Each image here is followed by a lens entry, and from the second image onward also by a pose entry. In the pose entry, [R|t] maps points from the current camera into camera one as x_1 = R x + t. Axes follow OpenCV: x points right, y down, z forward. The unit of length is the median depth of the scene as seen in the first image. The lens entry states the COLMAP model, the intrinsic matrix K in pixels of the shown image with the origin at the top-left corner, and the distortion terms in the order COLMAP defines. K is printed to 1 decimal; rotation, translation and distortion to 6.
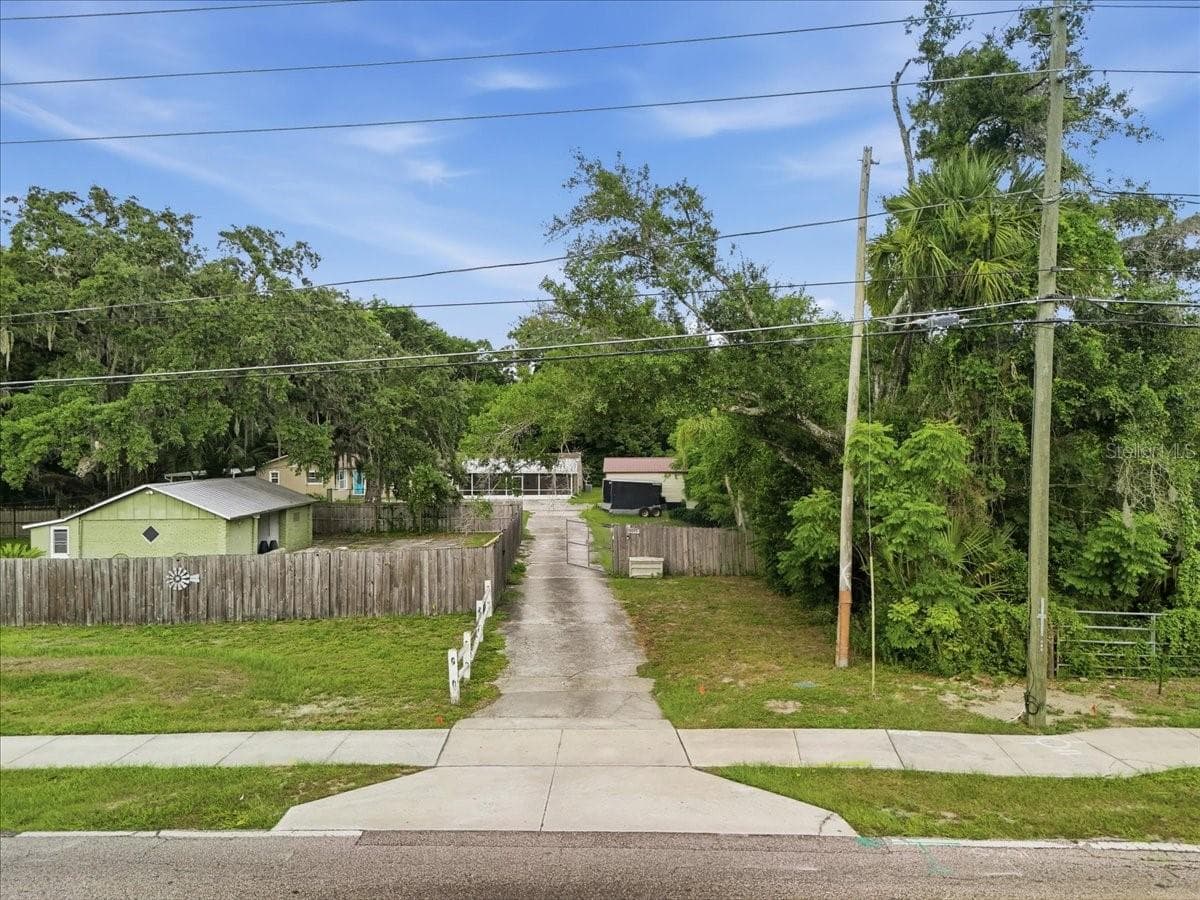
lens RADIAL K [[887.5, 0, 605.3], [0, 887.5, 457.2], [0, 0, 1]] dist [0.067585, -0.059360]
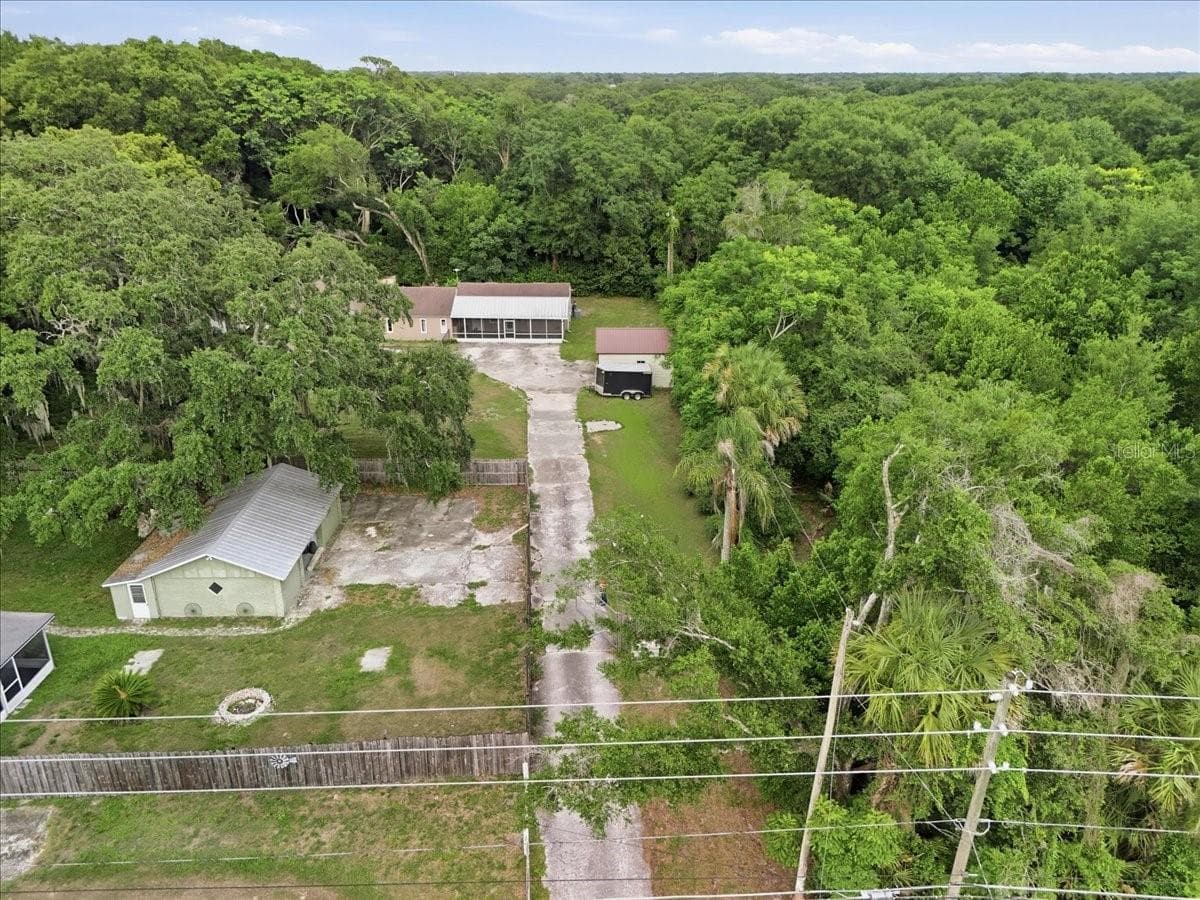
lens RADIAL K [[887.5, 0, 601.9], [0, 887.5, 458.5], [0, 0, 1]] dist [0.067585, -0.059360]
pose [[0.999732, 0.002414, 0.023029, -0.036262], [-0.011046, 0.923817, 0.382675, -0.514944], [-0.020351, -0.382827, 0.923596, -0.010454]]
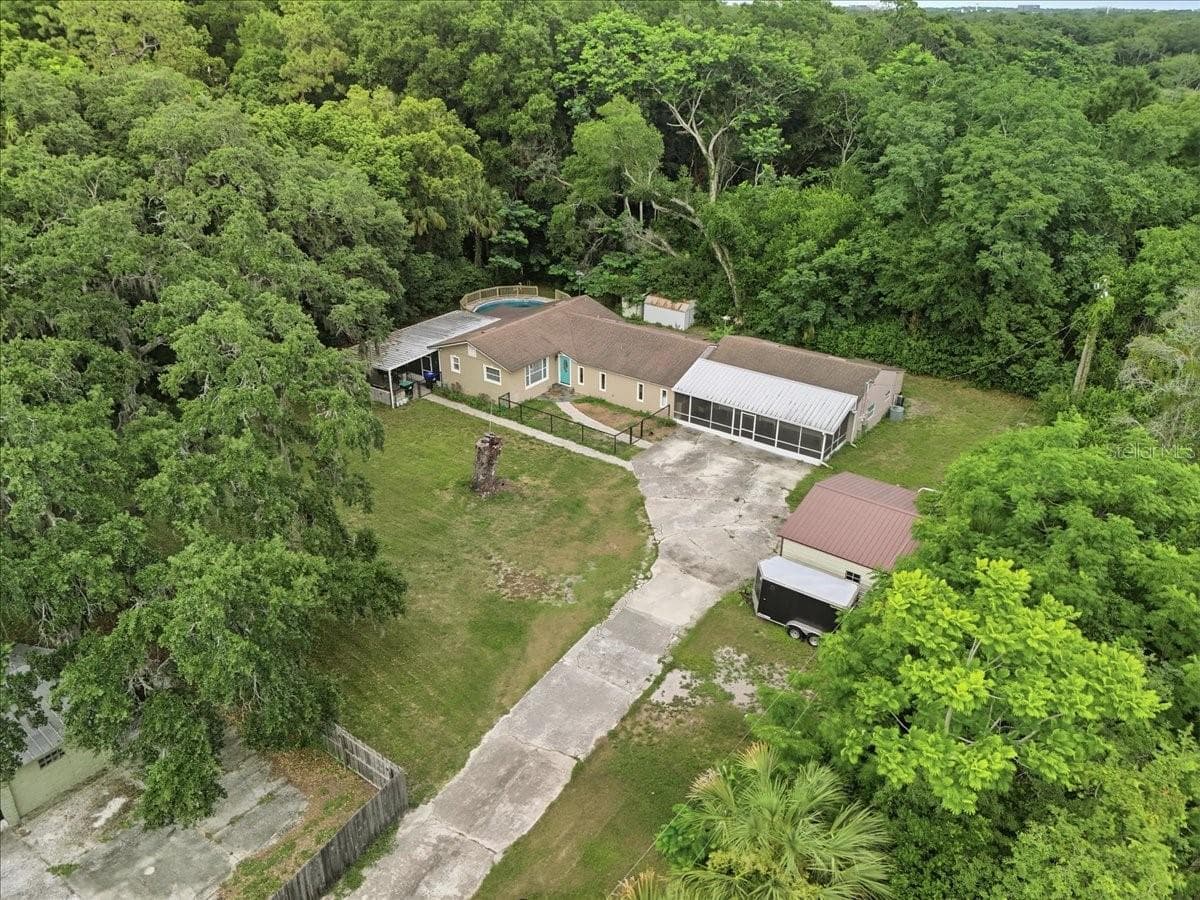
lens RADIAL K [[887.5, 0, 609.6], [0, 887.5, 450.2], [0, 0, 1]] dist [0.067585, -0.059360]
pose [[0.825668, 0.269952, -0.495378, 0.359072], [-0.029205, 0.897360, 0.440331, -0.571694], [0.563400, -0.349100, 0.748805, 0.976247]]
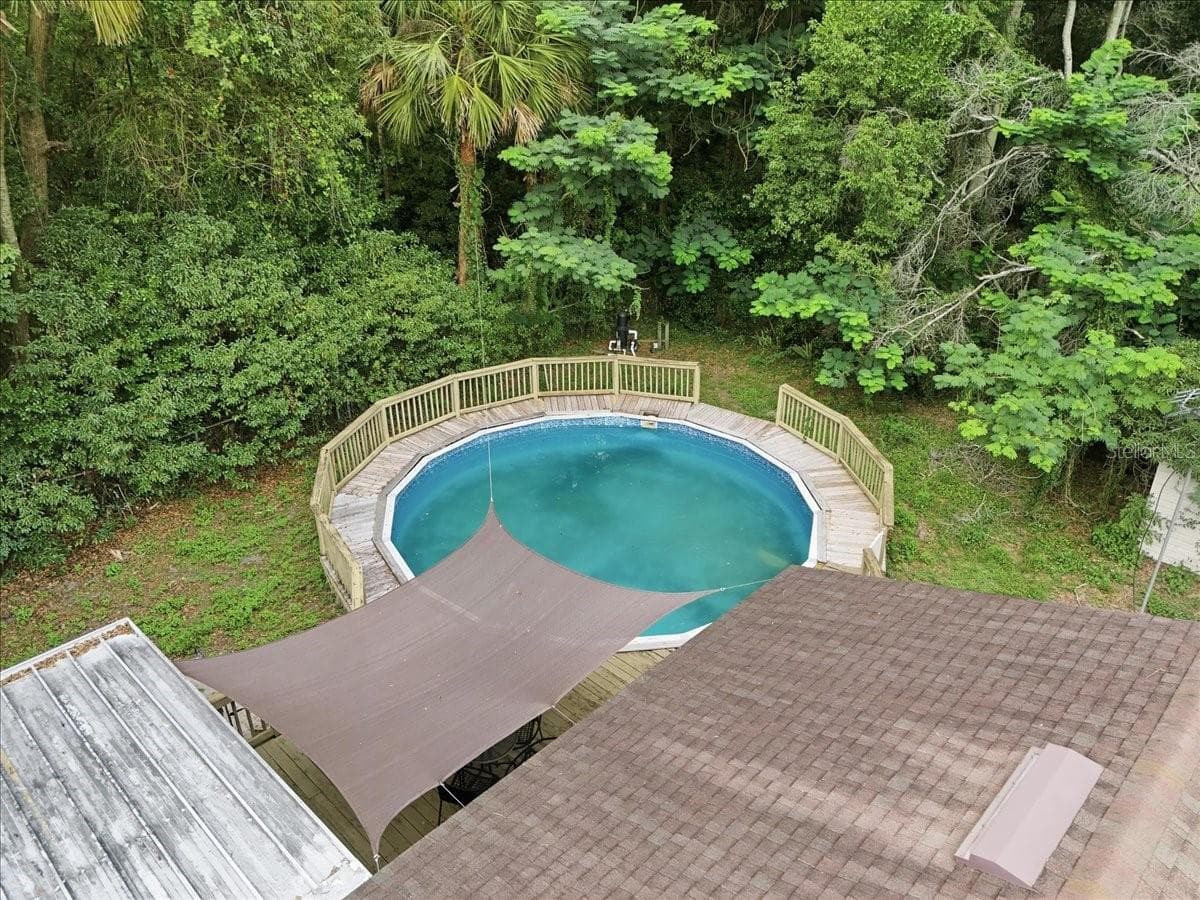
lens RADIAL K [[887.5, 0, 611.9], [0, 887.5, 449.4], [0, 0, 1]] dist [0.067585, -0.059360]
pose [[0.732903, 0.326650, -0.596786, -0.739168], [-0.020846, 0.887567, 0.460207, -0.139156], [0.680014, -0.324846, 0.657310, 2.320699]]
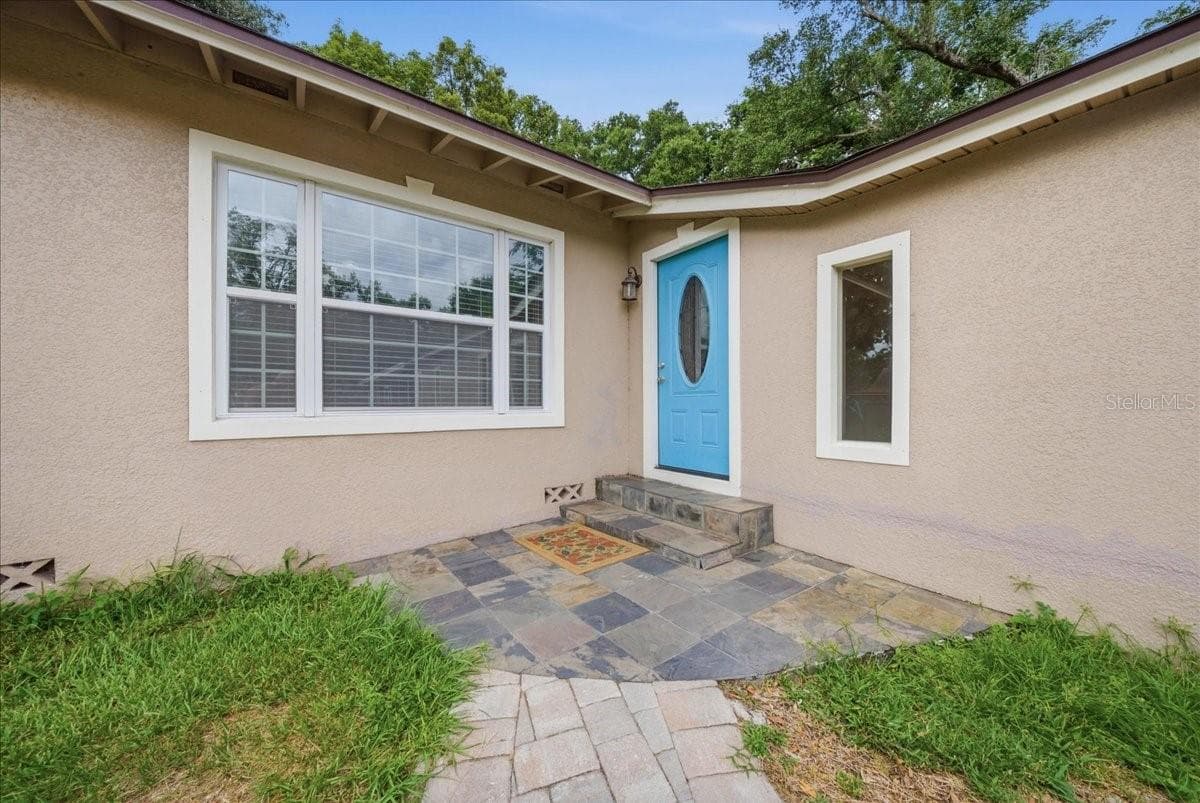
lens RADIAL K [[421.5, 0, 603.5], [0, 421.5, 404.9], [0, 0, 1]] dist [0.000600, -0.000003]
pose [[0.611006, 0.013977, -0.791503, -0.561376], [-0.016769, 0.999848, 0.004712, 0.076782], [0.791449, 0.010394, 0.611147, 2.223329]]
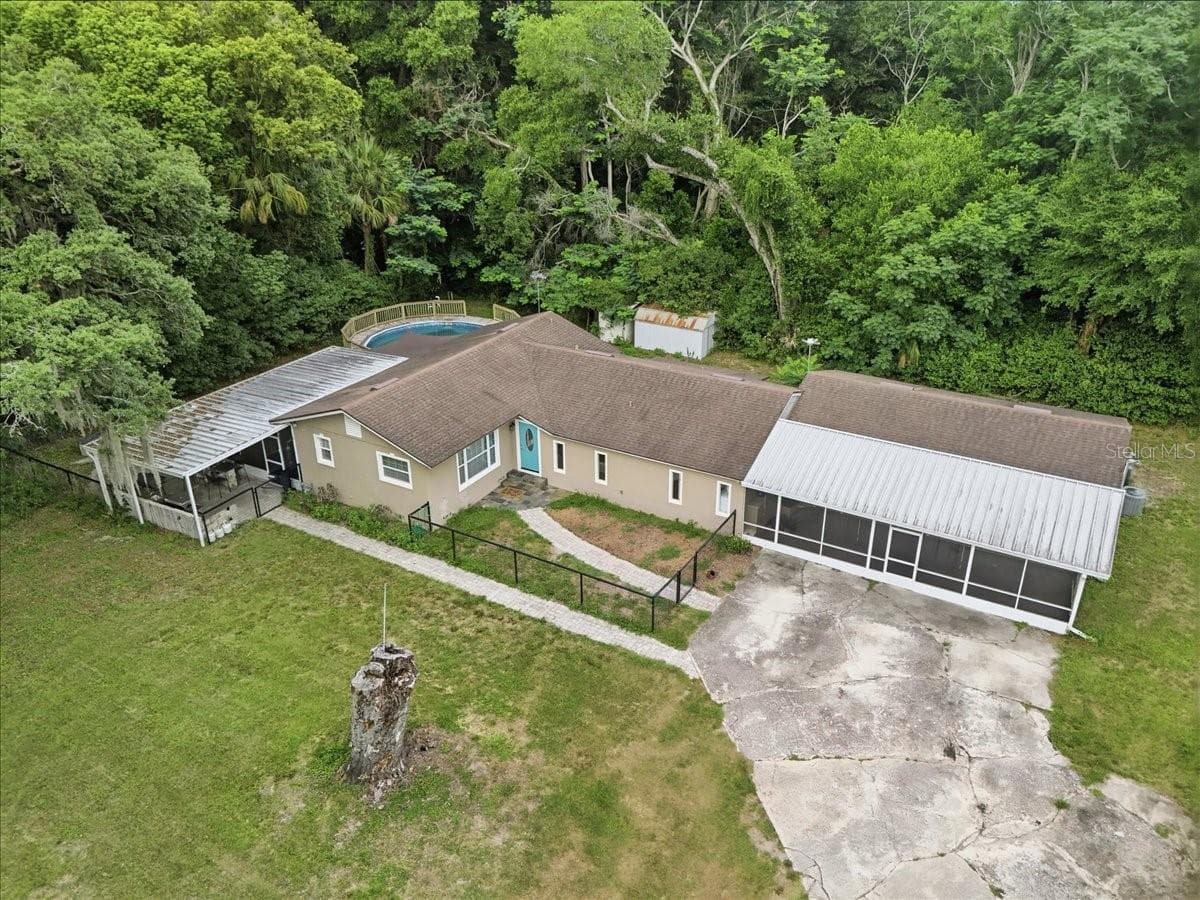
lens RADIAL K [[887.5, 0, 606.1], [0, 887.5, 445.7], [0, 0, 1]] dist [0.067585, -0.059360]
pose [[0.875907, 0.215585, -0.431637, -0.134912], [-0.013919, 0.905539, 0.424034, -0.353975], [0.482279, -0.365406, 0.796169, 1.566494]]
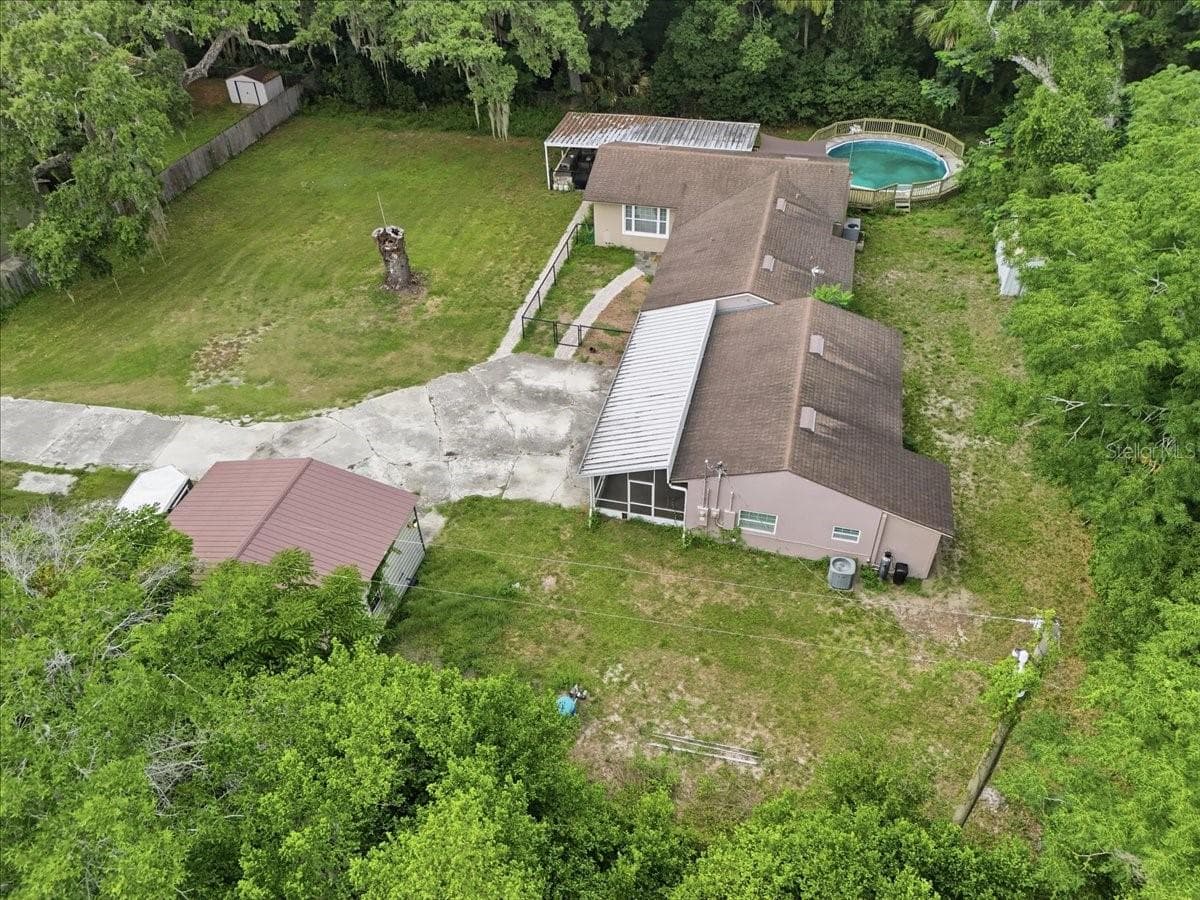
lens RADIAL K [[887.5, 0, 606.9], [0, 887.5, 457.8], [0, 0, 1]] dist [0.067585, -0.059360]
pose [[-0.222913, 0.658348, -0.718949, 0.562645], [0.007868, 0.738697, 0.673991, -0.587283], [0.974807, 0.144584, -0.169845, 2.471905]]
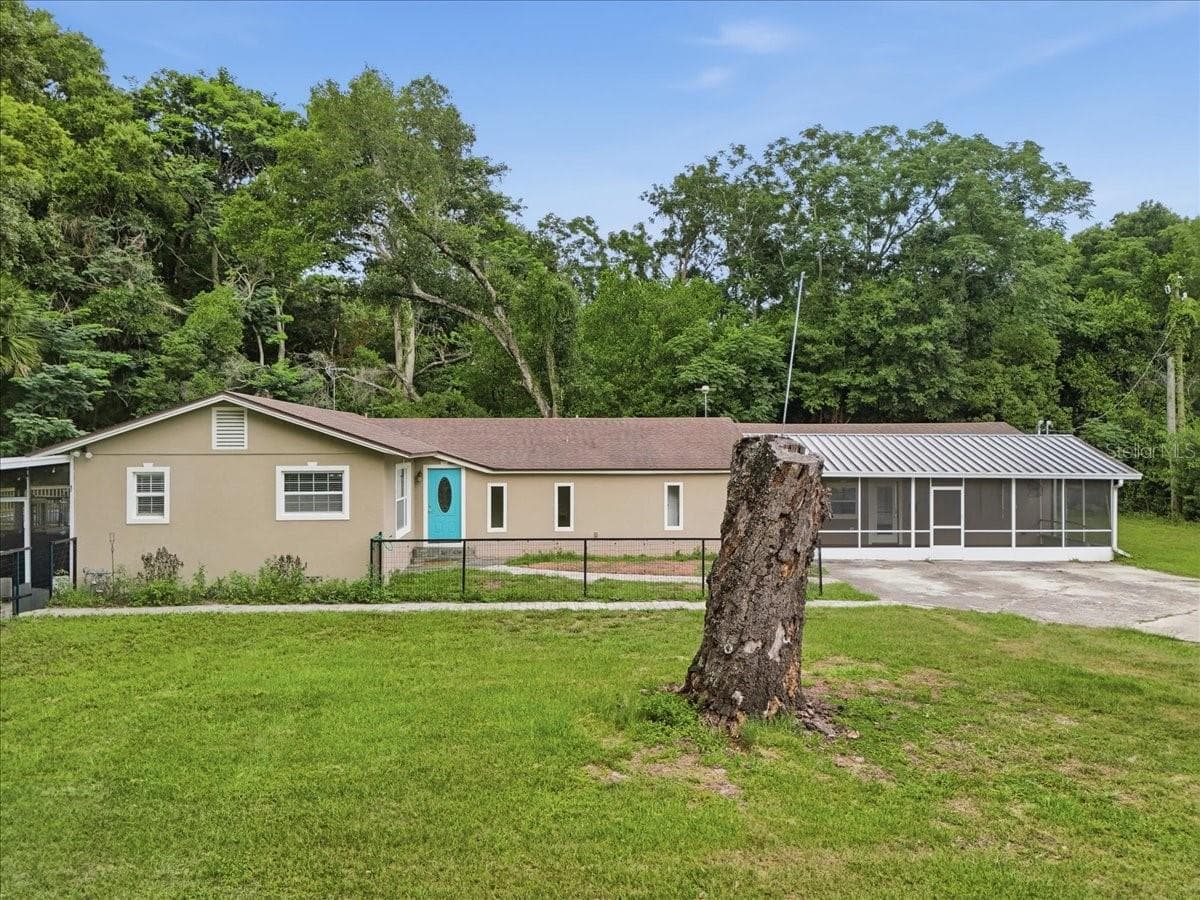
lens RADIAL K [[887.5, 0, 603.4], [0, 887.5, 442.7], [0, 0, 1]] dist [0.067585, -0.059360]
pose [[0.995362, 0.009445, 0.095738, -0.577030], [-0.007475, 0.999753, -0.020917, 0.030123], [-0.095912, 0.020104, 0.995187, 1.603156]]
